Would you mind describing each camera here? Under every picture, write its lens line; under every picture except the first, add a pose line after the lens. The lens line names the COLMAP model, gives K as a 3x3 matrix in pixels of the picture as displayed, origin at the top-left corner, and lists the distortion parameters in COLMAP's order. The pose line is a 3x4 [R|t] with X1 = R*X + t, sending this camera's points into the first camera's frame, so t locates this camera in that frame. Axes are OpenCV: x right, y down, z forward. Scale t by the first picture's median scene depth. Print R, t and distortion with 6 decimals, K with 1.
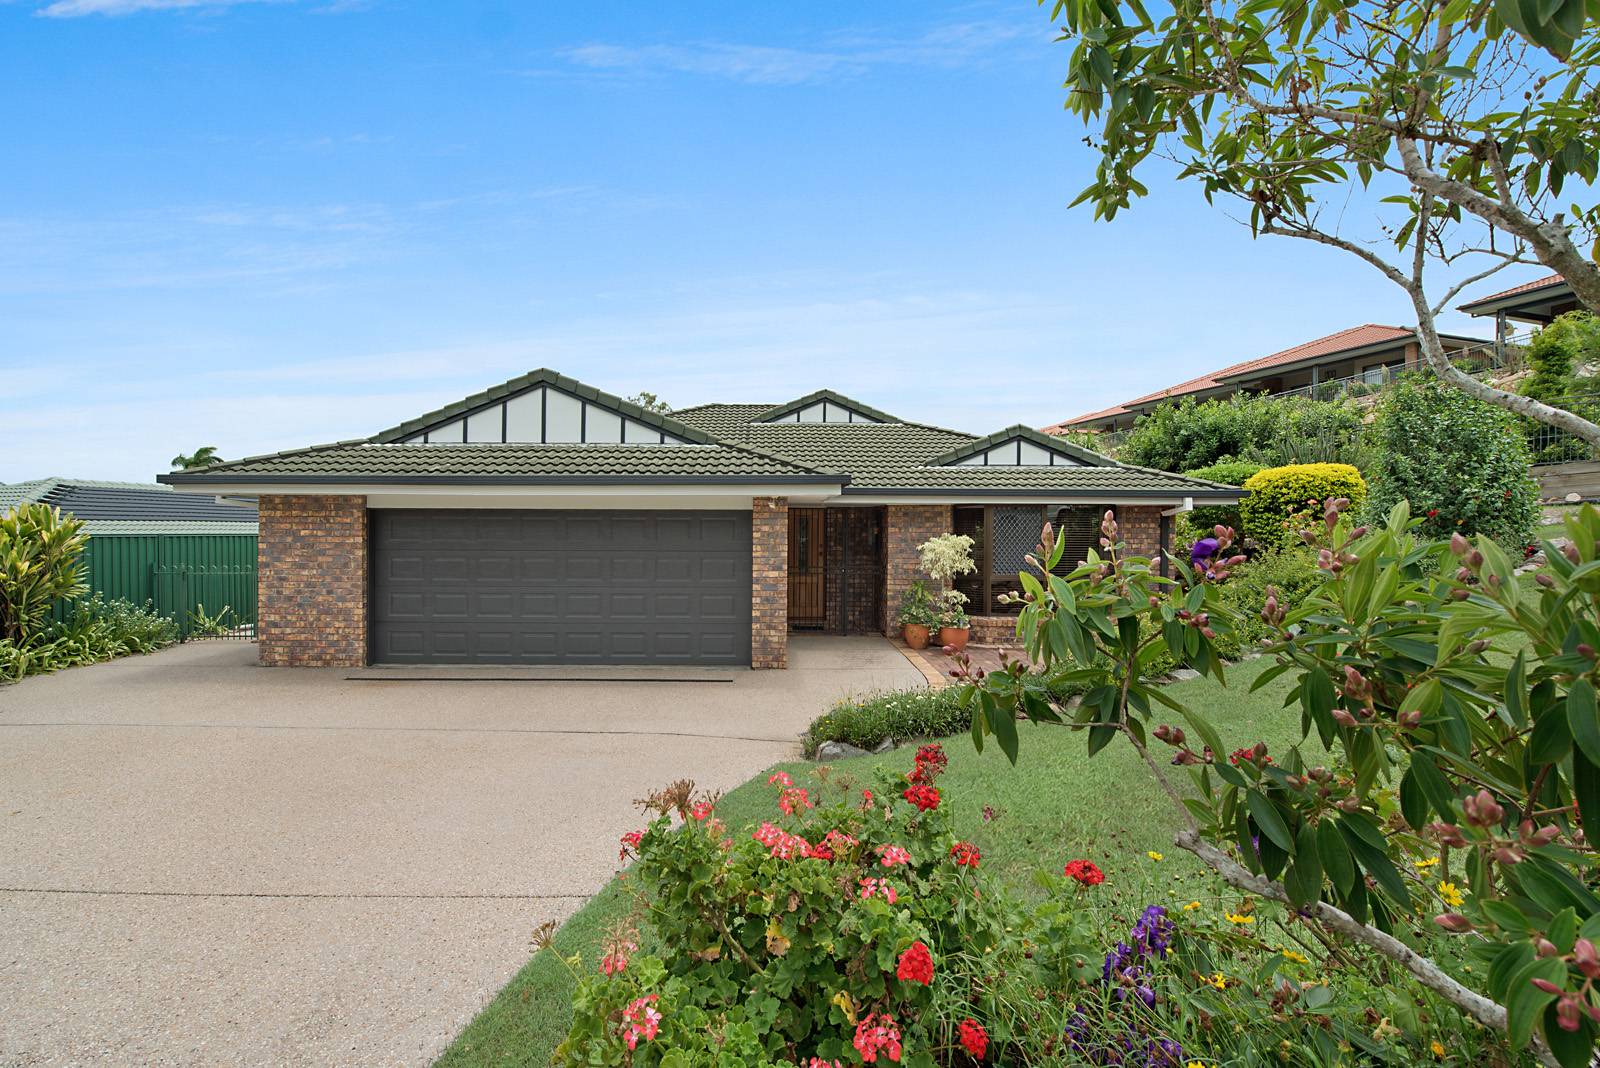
lens RADIAL K [[651.6, 0, 807.1], [0, 651.6, 561.1], [0, 0, 1]] dist [-0.013072, -0.000029]
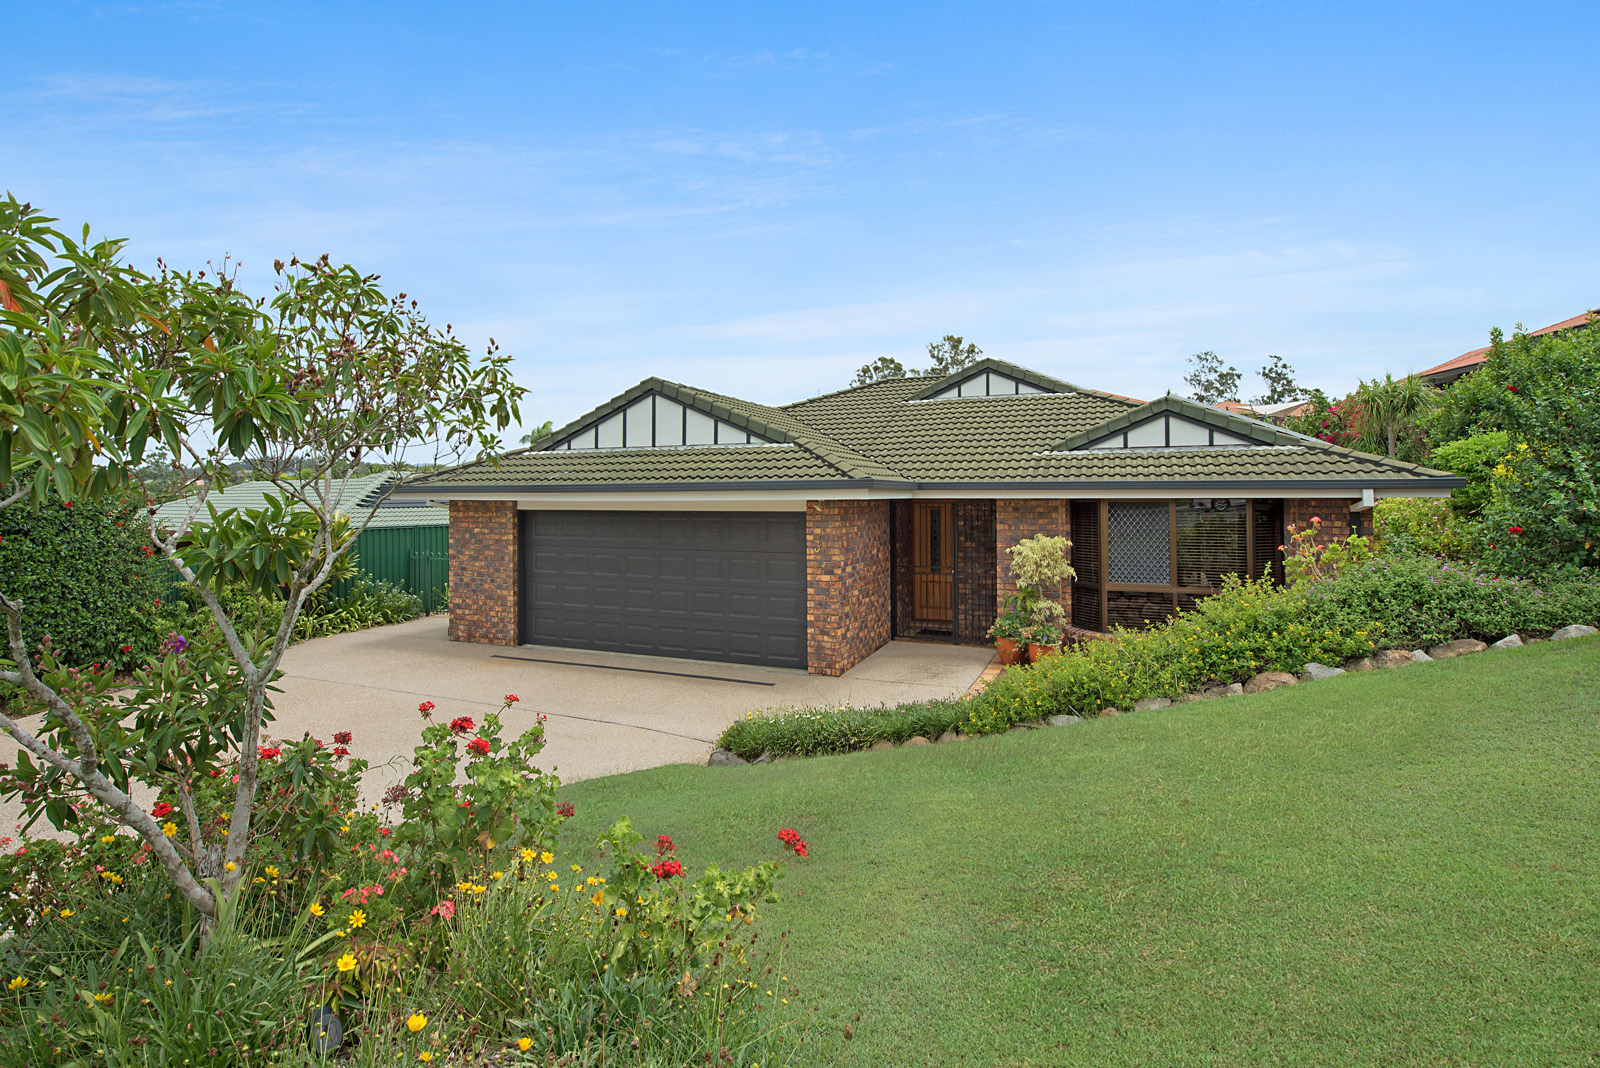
lens RADIAL K [[764.8, 0, 798.6], [0, 764.8, 528.9], [0, 0, 1]] dist [-0.001128, -0.000022]
pose [[0.916437, 0.003462, -0.400164, 0.320345], [-0.008288, 0.999912, -0.010331, -0.035893], [0.400093, 0.012785, 0.916385, -0.054929]]
